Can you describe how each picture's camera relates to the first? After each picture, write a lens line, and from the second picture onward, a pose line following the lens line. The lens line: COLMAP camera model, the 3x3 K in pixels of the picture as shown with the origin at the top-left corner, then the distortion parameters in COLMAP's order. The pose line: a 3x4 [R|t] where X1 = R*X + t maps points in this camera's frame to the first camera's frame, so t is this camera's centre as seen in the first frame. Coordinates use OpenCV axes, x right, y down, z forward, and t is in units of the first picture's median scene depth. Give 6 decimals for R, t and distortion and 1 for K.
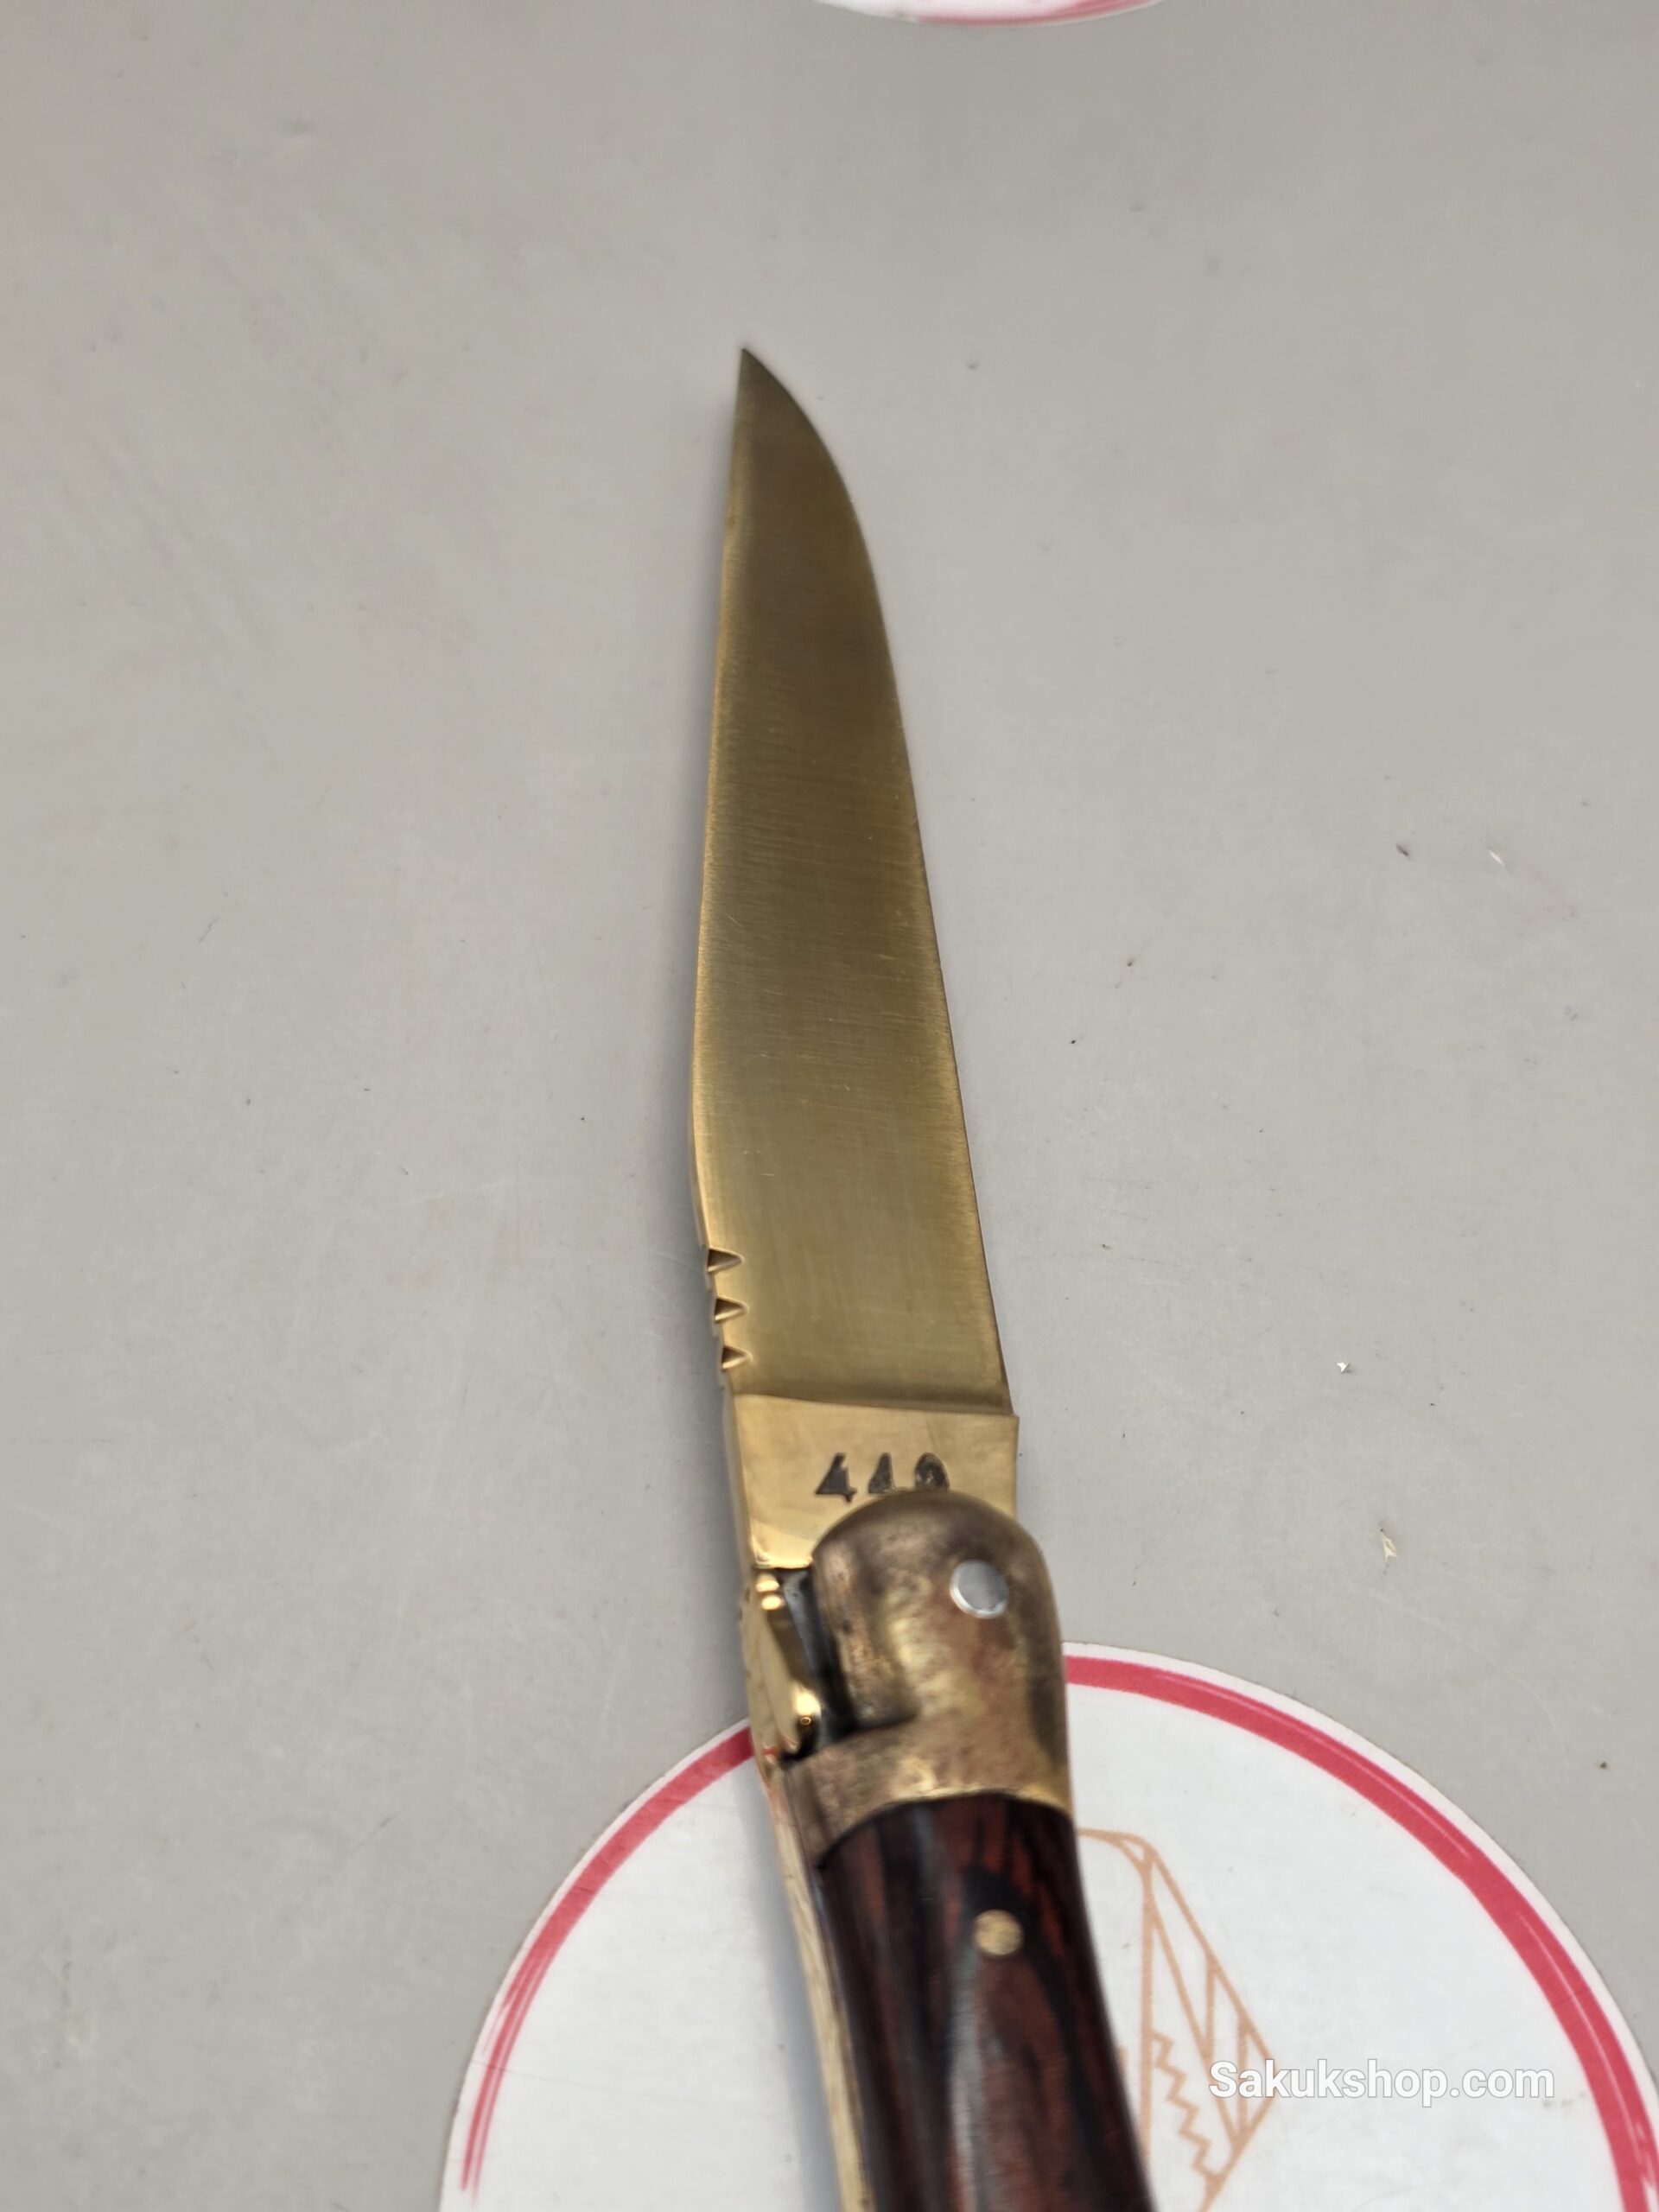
lens RADIAL K [[2977.7, 0, 829.5], [0, 2977.7, 1106.0], [0, 0, 1]] dist [0.111308, -0.483154]
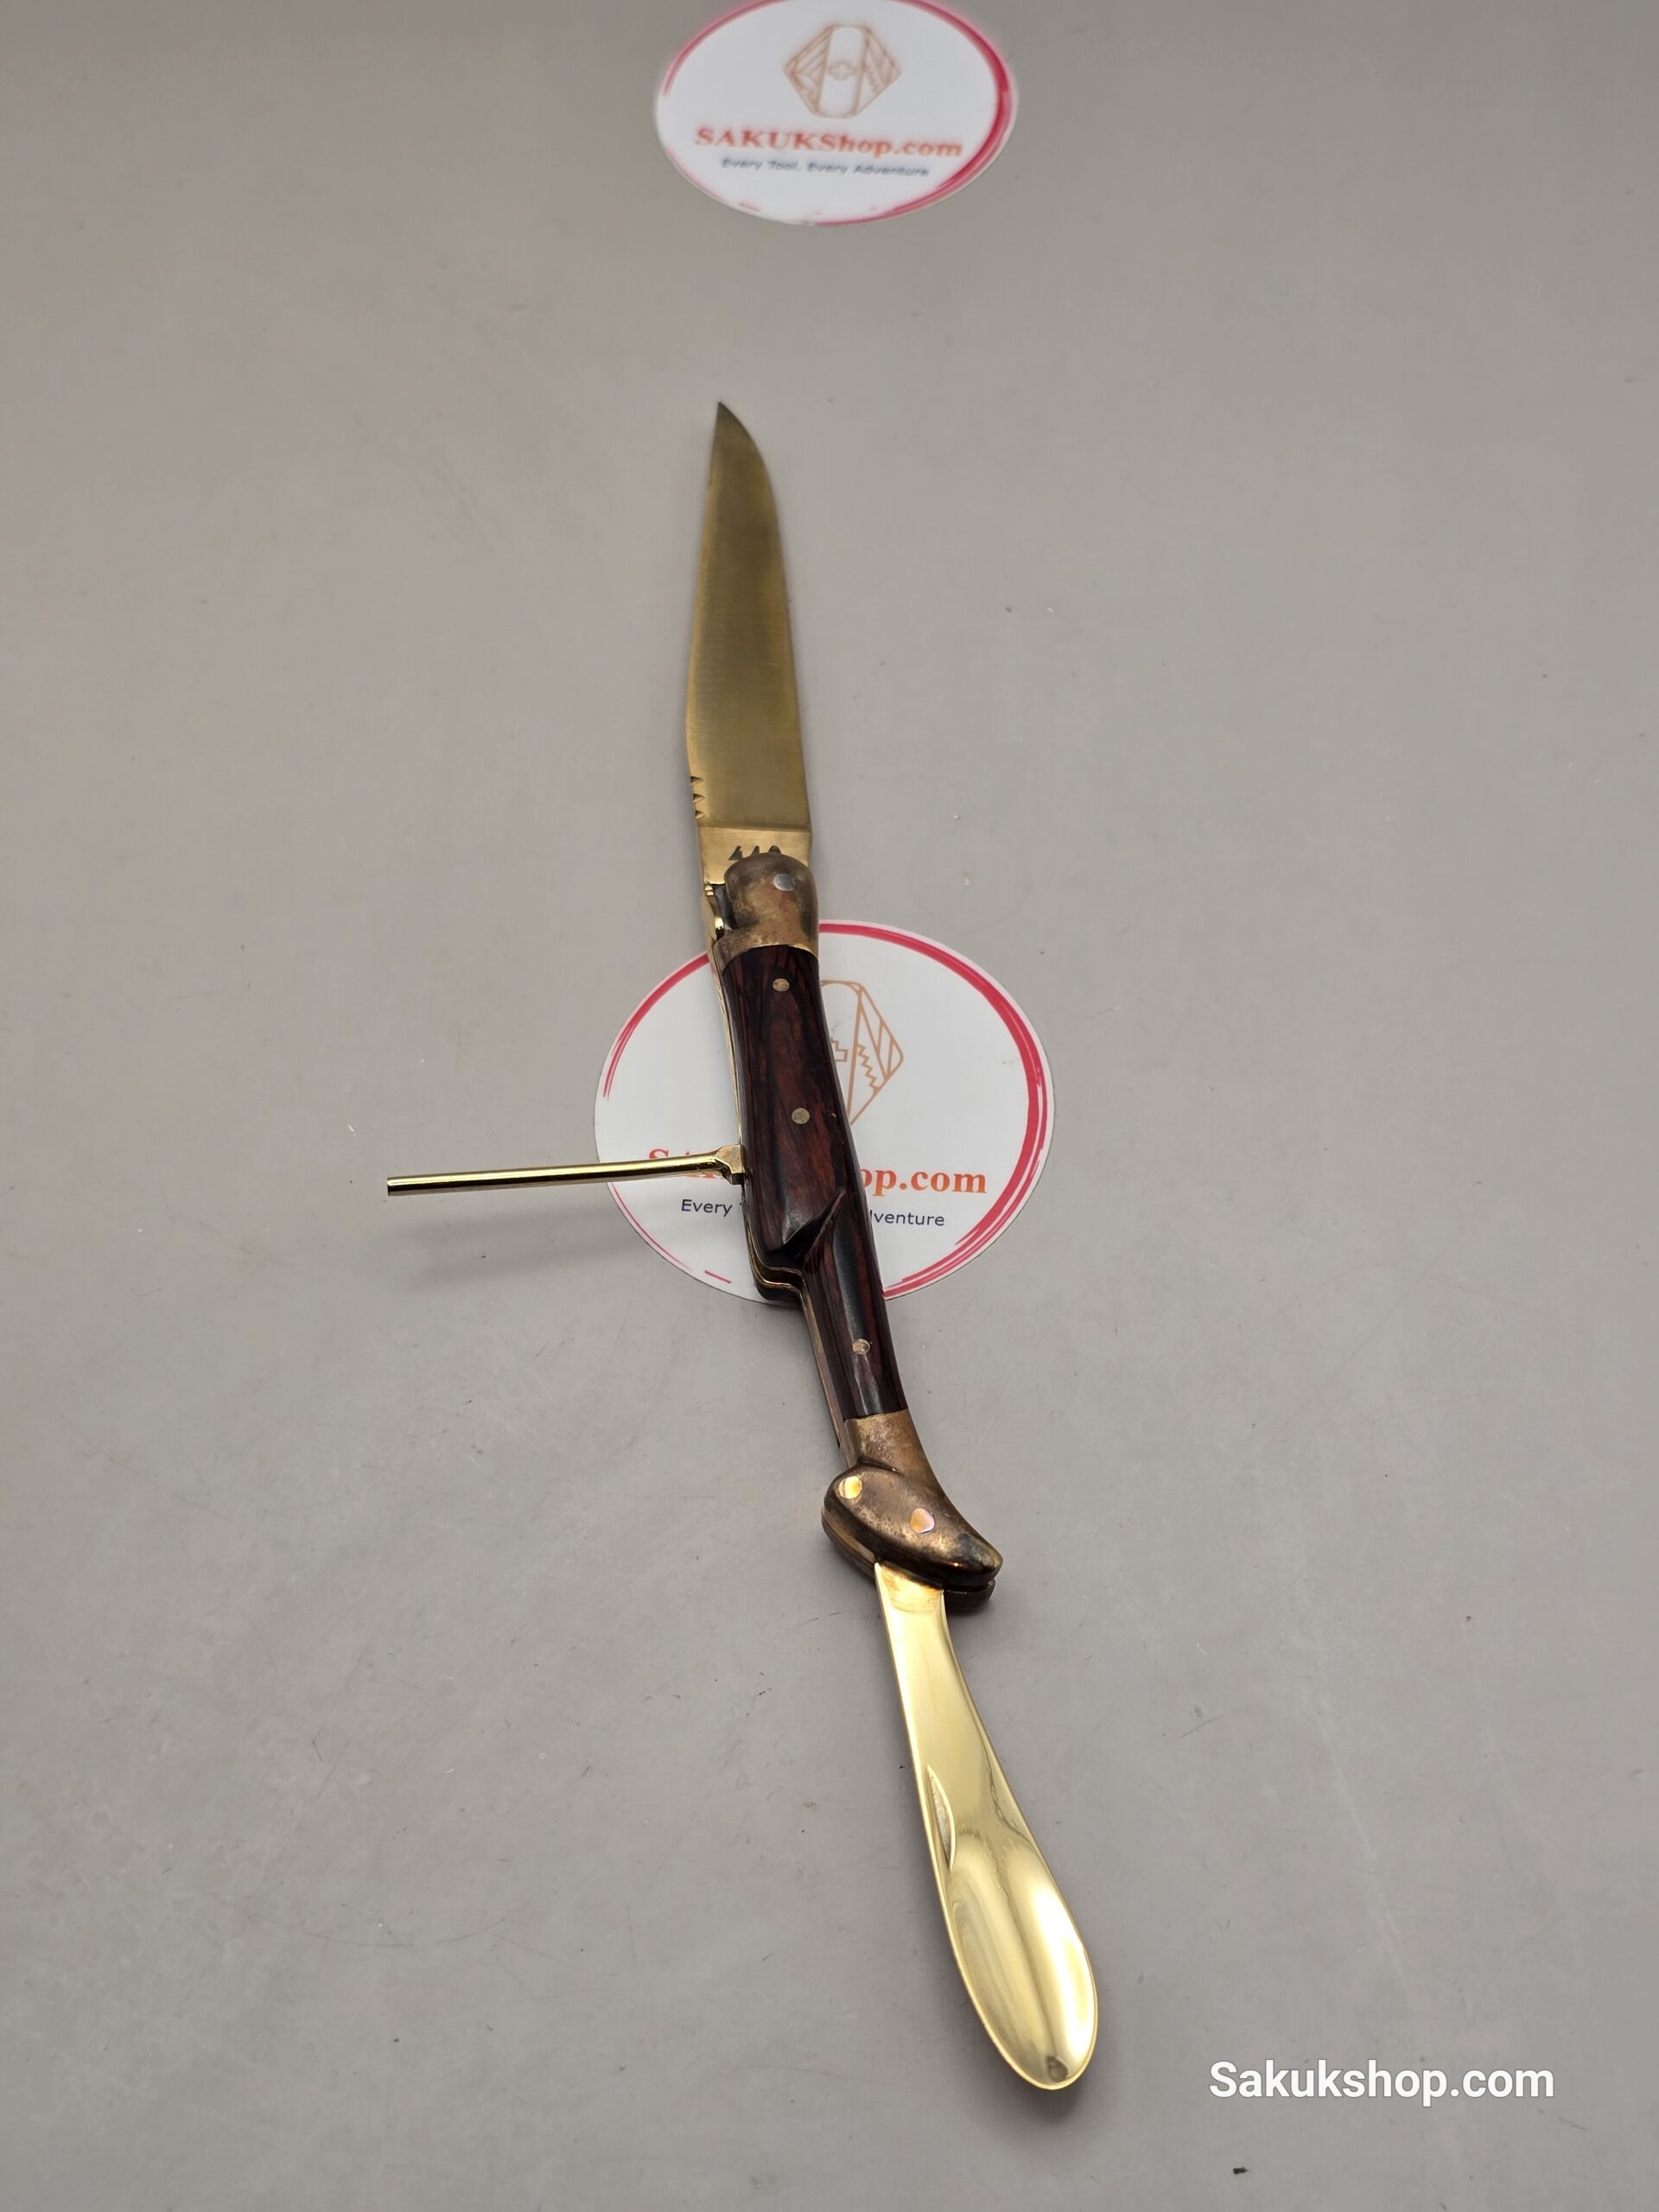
lens RADIAL K [[2977.7, 0, 829.5], [0, 2977.7, 1106.0], [0, 0, 1]] dist [0.111308, -0.483154]
pose [[0.993002, -0.047439, -0.108148, 0.361455], [0.050391, 0.998423, 0.024726, 0.290739], [0.106805, -0.030002, 0.993827, -1.627068]]
